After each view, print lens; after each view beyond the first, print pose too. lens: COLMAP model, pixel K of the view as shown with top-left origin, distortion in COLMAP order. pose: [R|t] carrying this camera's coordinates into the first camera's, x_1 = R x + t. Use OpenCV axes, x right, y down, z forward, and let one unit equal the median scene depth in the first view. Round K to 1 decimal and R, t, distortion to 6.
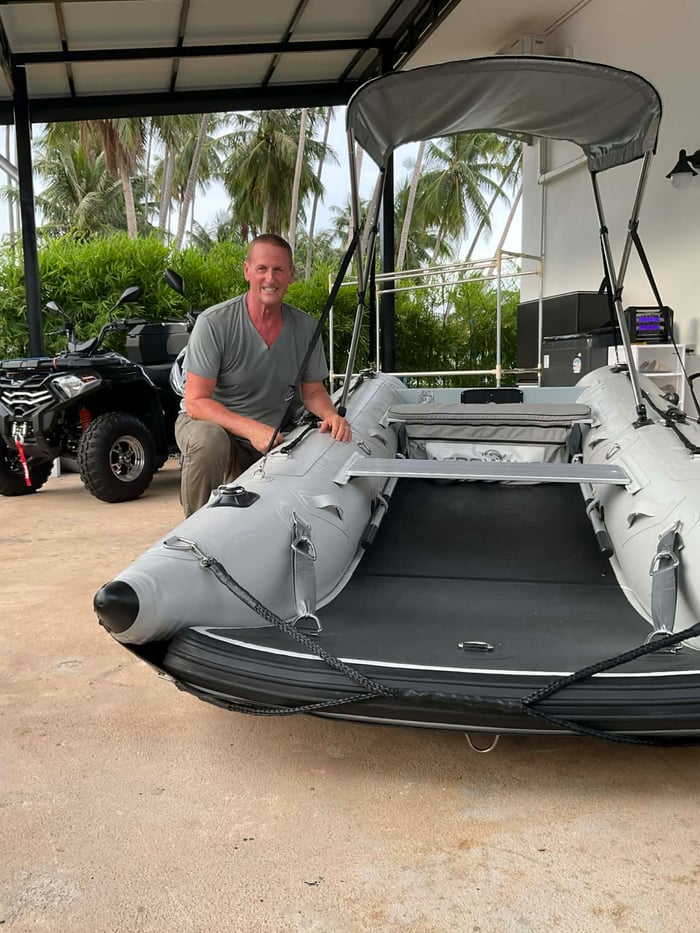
lens RADIAL K [[806.1, 0, 350.0], [0, 806.1, 466.5], [0, 0, 1]] dist [0.142229, -0.307066]
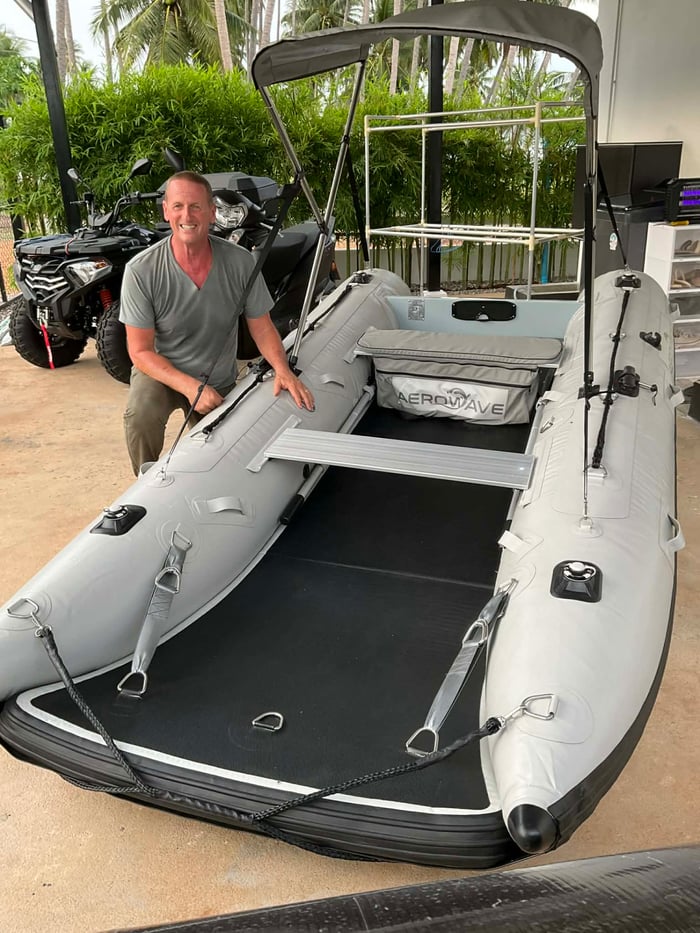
lens RADIAL K [[806.1, 0, 350.0], [0, 806.1, 466.5], [0, 0, 1]] dist [0.142229, -0.307066]
pose [[0.988942, 0.041682, -0.142325, 0.143029], [-0.001145, 0.961807, 0.273725, -0.148422], [0.148299, -0.270536, 0.951219, 0.015757]]
